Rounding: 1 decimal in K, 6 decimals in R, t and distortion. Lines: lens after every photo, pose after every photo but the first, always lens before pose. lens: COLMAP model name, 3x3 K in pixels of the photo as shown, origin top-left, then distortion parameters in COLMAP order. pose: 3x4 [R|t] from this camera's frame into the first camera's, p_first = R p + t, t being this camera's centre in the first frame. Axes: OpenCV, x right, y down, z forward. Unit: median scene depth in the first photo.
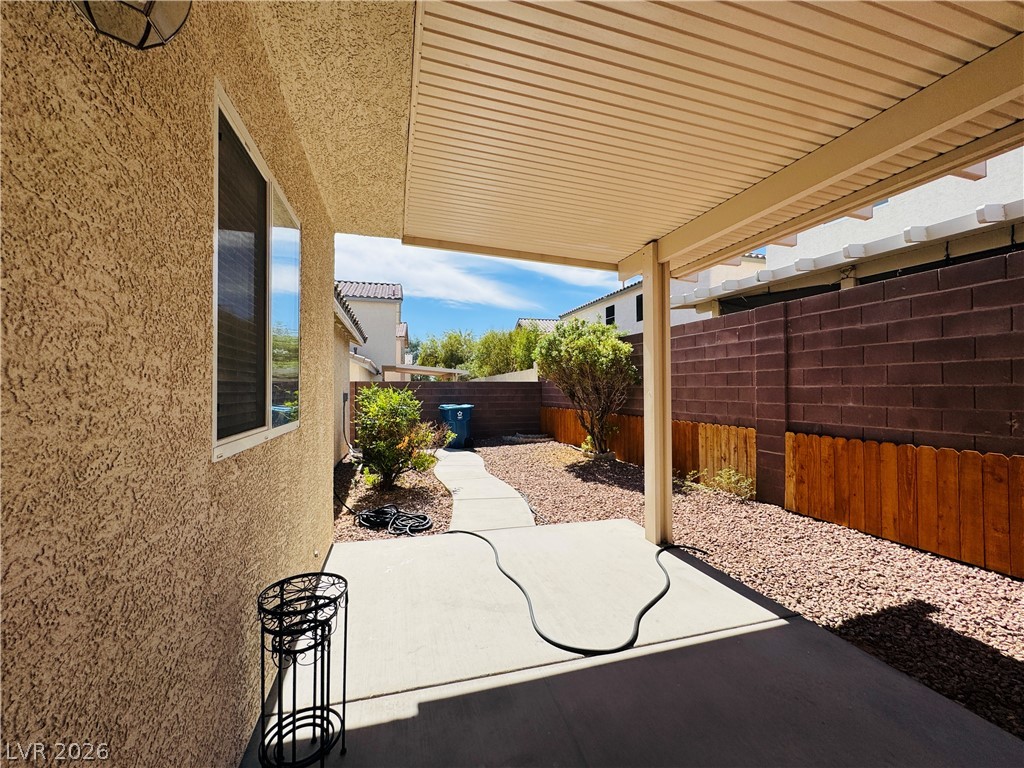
lens RADIAL K [[408.2, 0, 512.0], [0, 408.2, 384.0], [0, 0, 1]] dist [-0.003946, 0.000149]
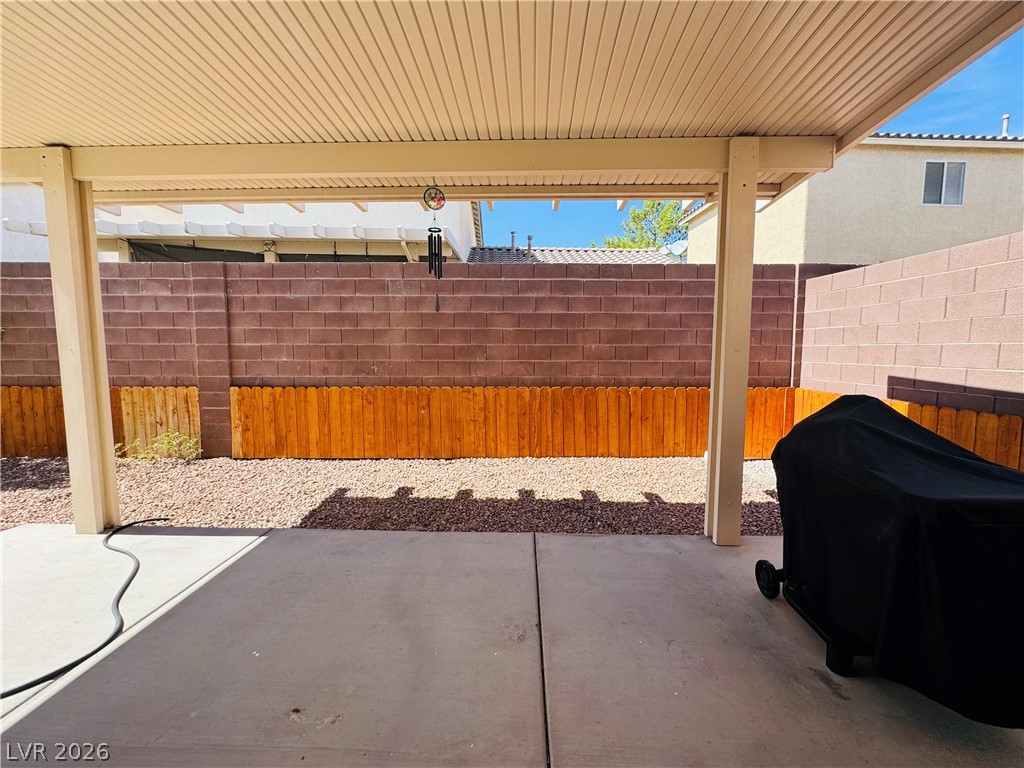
lens RADIAL K [[408.2, 0, 512.0], [0, 408.2, 384.0], [0, 0, 1]] dist [-0.003946, 0.000149]
pose [[0.307094, -0.076175, 0.948626, -0.142772], [-0.013762, 0.996332, 0.084461, 0.012596], [-0.951580, -0.038993, 0.304919, -0.032743]]
